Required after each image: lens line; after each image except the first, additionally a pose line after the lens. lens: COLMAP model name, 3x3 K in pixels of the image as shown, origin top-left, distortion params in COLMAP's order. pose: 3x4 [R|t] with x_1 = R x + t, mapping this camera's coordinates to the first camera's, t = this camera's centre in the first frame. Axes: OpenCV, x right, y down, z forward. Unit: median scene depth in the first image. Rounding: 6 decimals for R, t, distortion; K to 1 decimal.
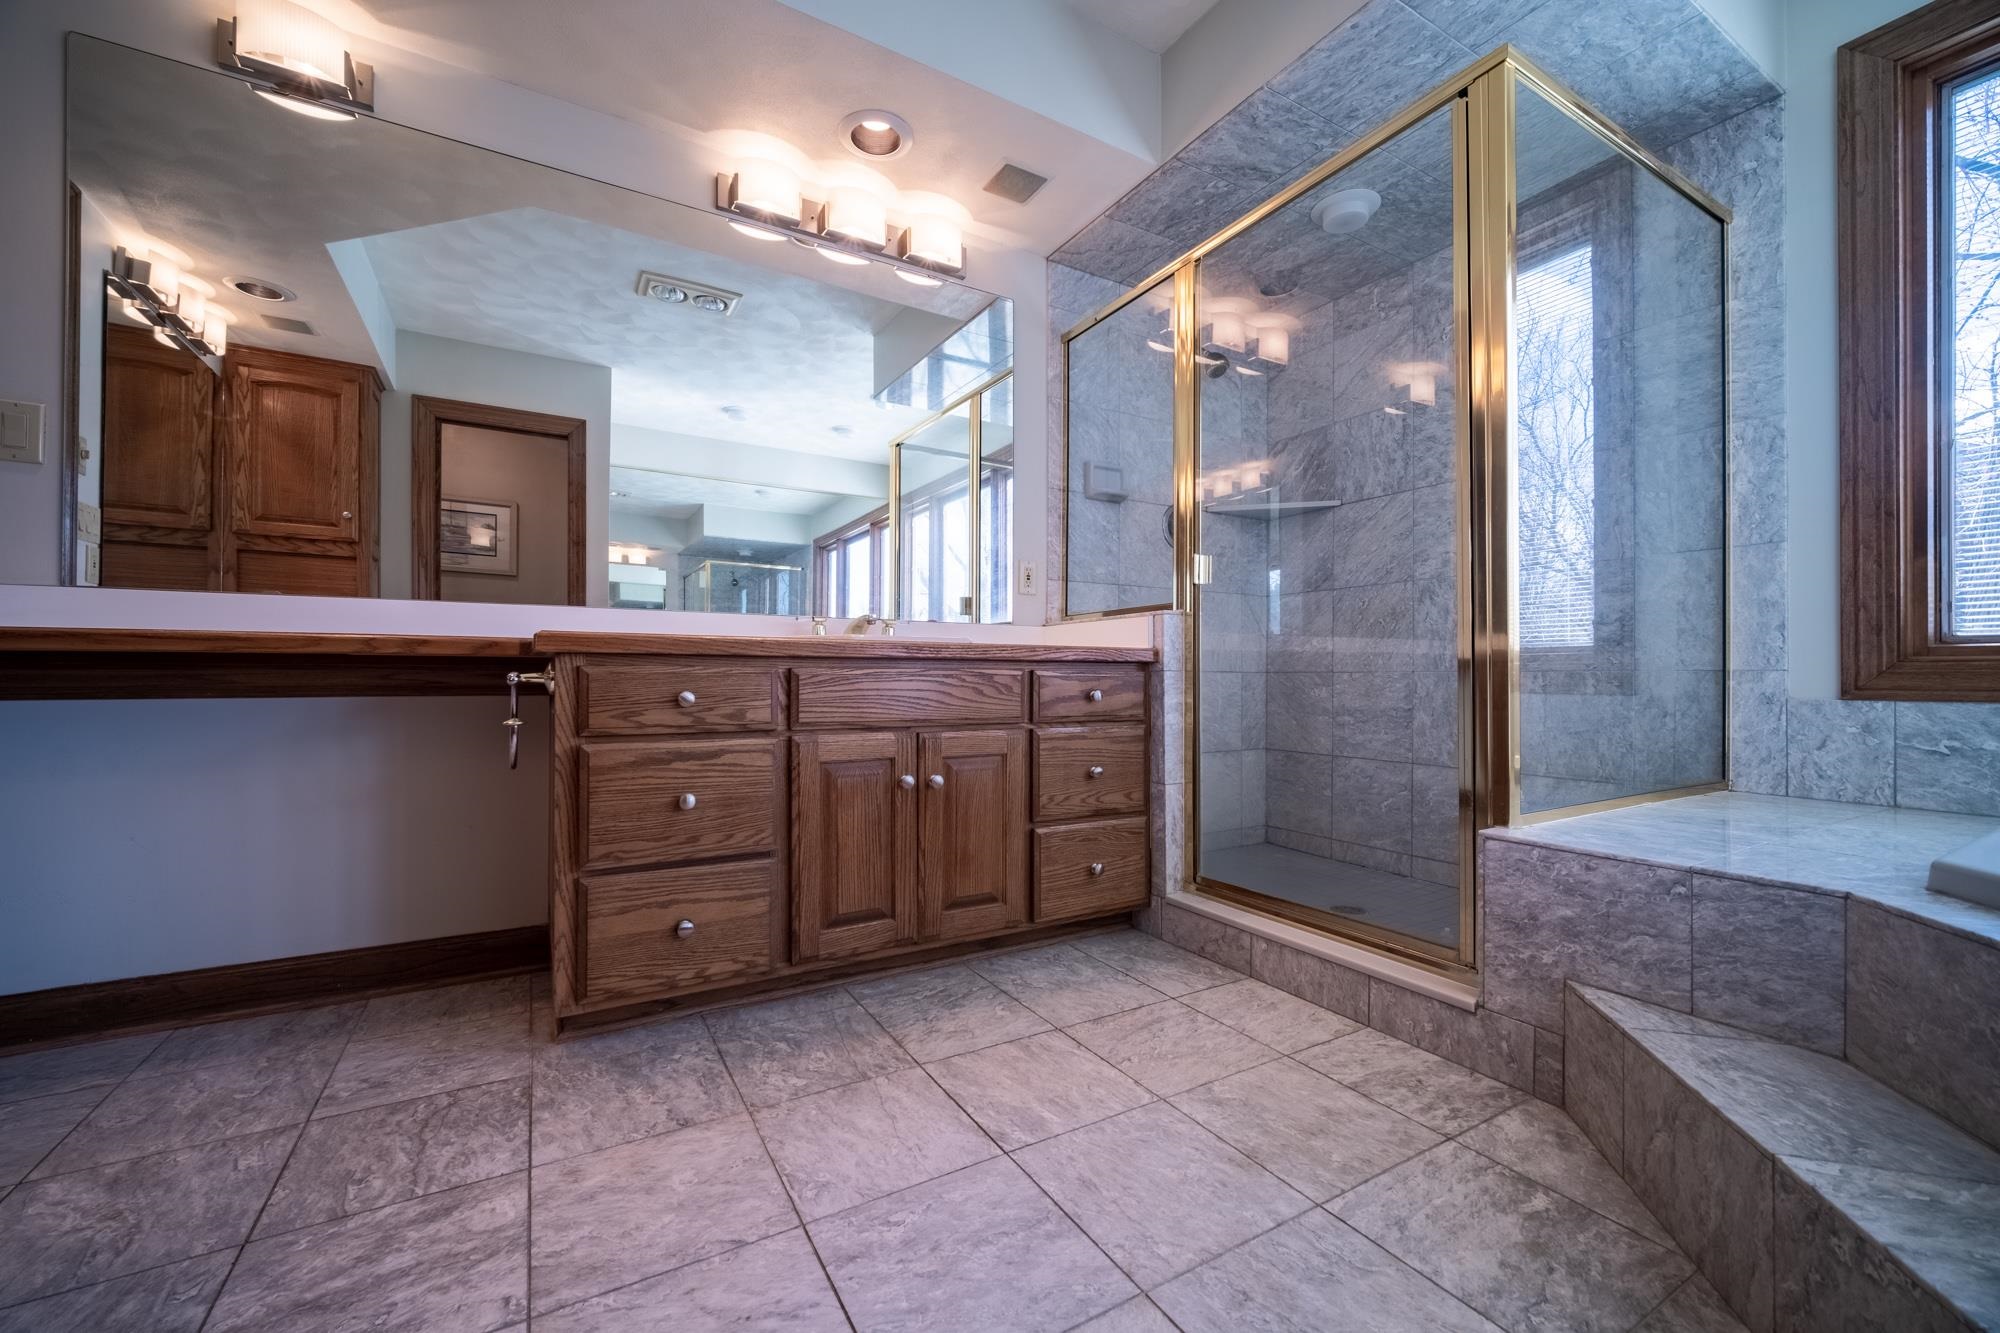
lens RADIAL K [[805.2, 0, 1009.0], [0, 805.2, 669.1], [0, 0, 1]] dist [-0.004754, -0.000424]
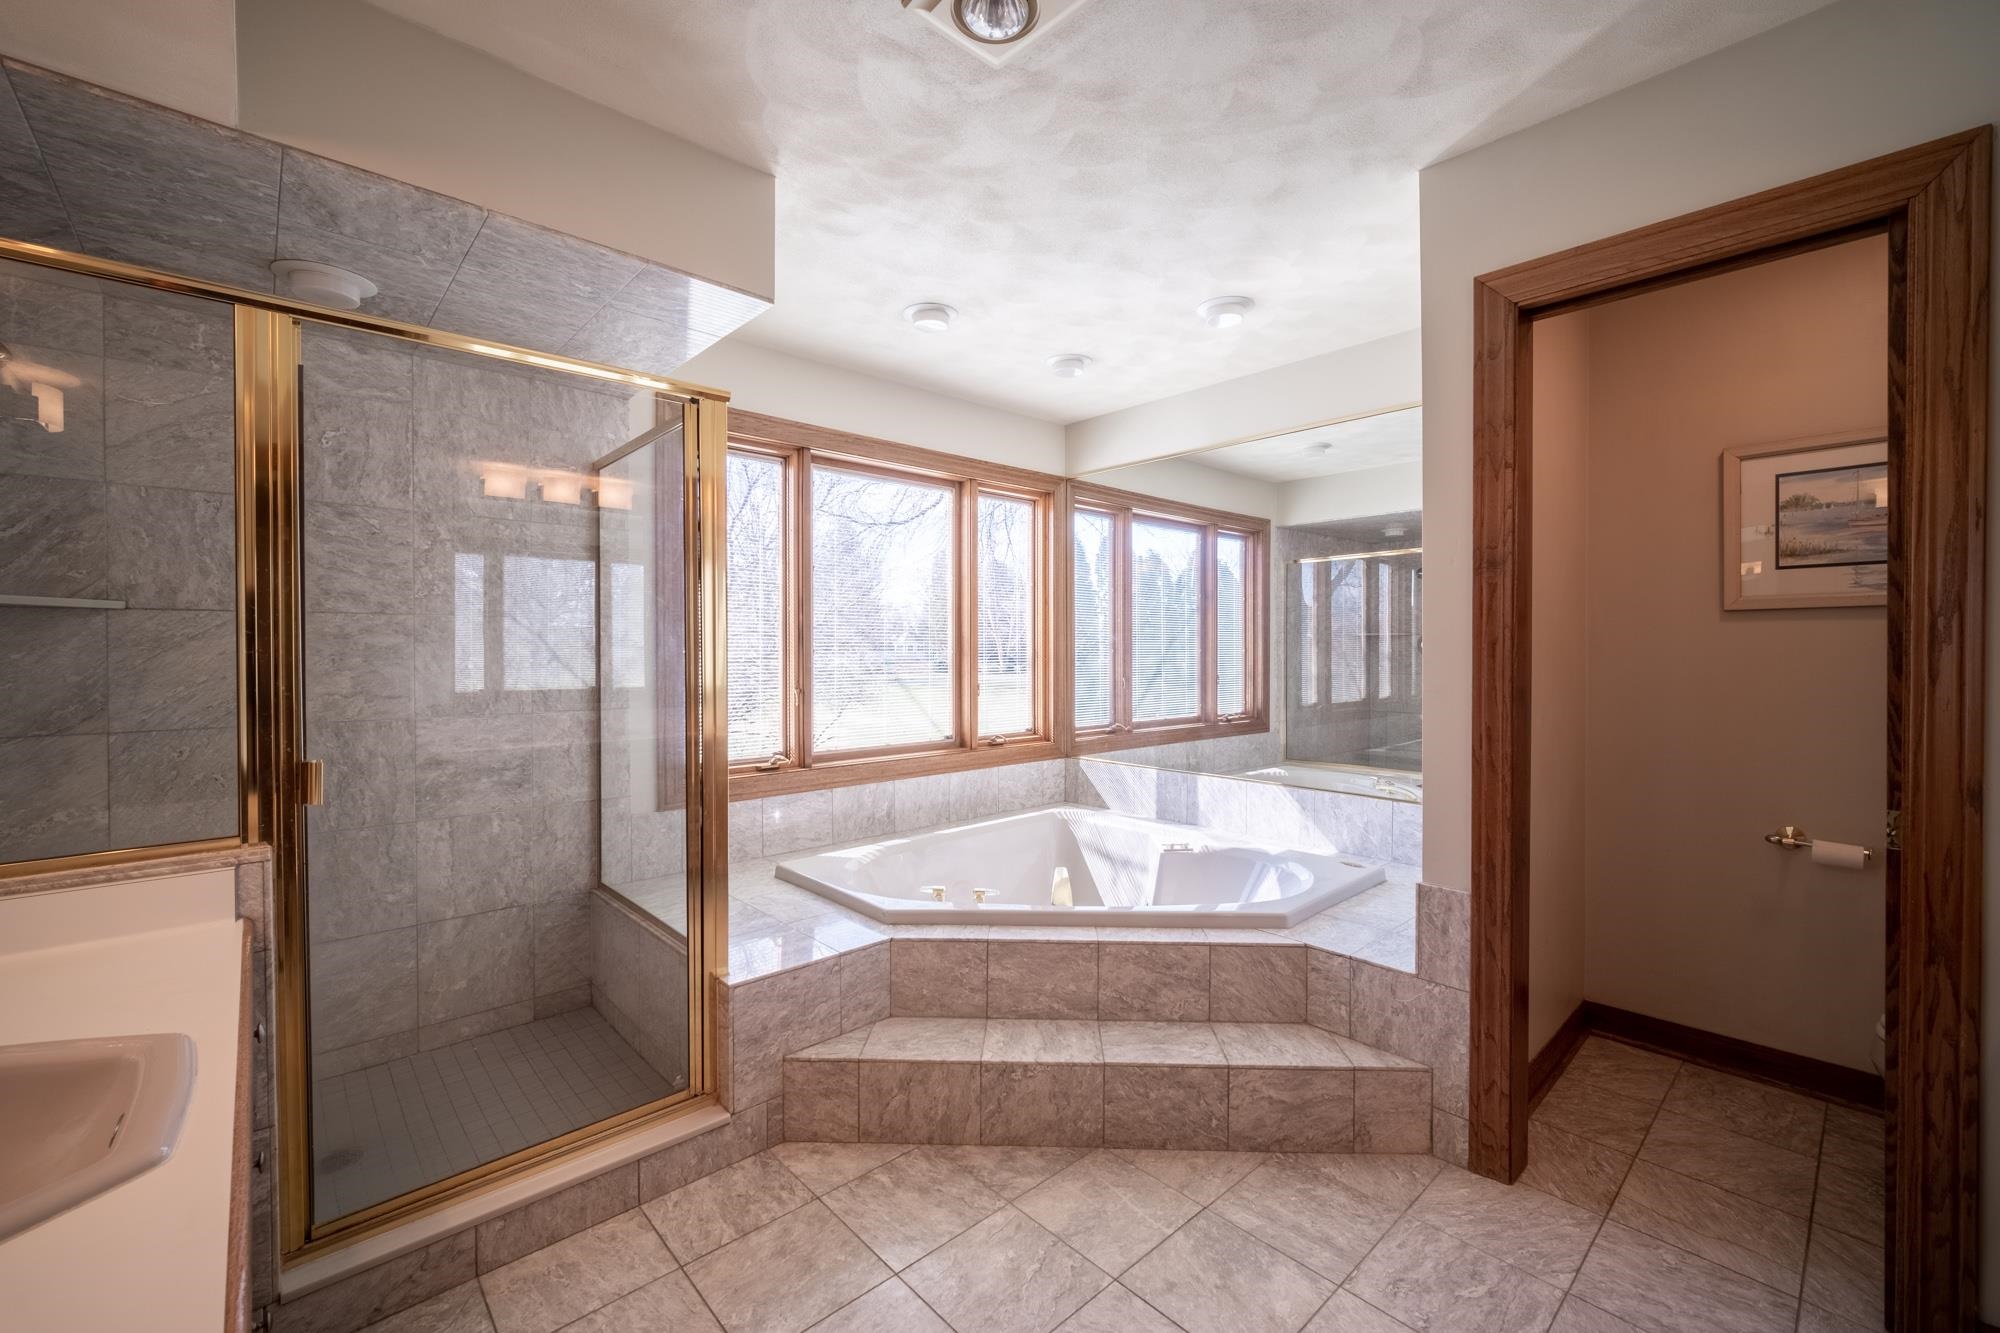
lens RADIAL K [[805.2, 0, 1006.9], [0, 805.2, 659.2], [0, 0, 1]] dist [-0.004754, -0.000424]
pose [[-0.210311, -0.009727, 0.977586, -0.657125], [-0.012394, 0.999897, 0.007283, -0.287043], [-0.977556, -0.010585, -0.210410, 0.680453]]
